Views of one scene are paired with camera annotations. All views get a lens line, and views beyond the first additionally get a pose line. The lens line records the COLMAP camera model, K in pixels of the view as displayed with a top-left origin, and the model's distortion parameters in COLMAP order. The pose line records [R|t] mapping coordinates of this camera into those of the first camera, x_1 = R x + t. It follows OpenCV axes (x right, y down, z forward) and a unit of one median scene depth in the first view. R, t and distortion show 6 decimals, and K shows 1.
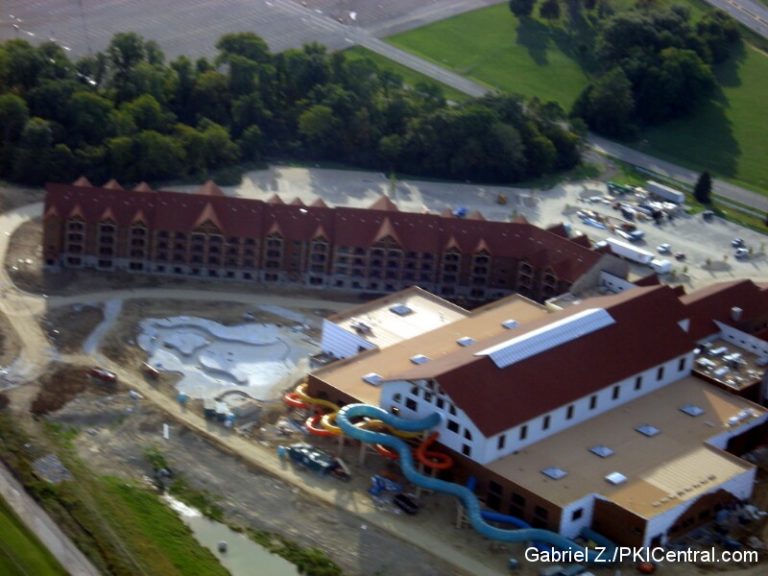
lens RADIAL K [[2431.1, 0, 384.0], [0, 2431.1, 288.0], [0, 0, 1]] dist [0.727012, -3.300131]
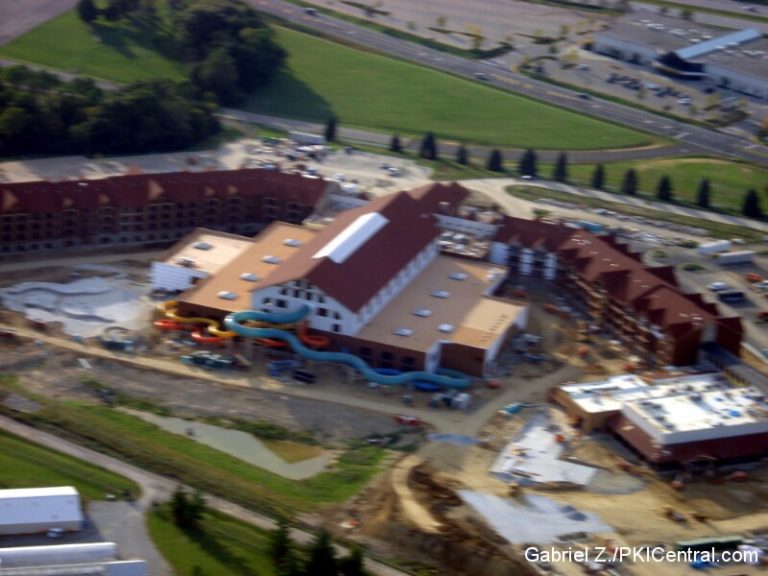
lens RADIAL K [[2431.1, 0, 384.0], [0, 2431.1, 288.0], [0, 0, 1]] dist [0.727012, -3.300131]
pose [[0.916375, -0.172897, 0.361058, -0.373557], [0.179348, 0.983658, 0.015849, 0.027814], [-0.357898, 0.050232, 0.932409, -0.188673]]
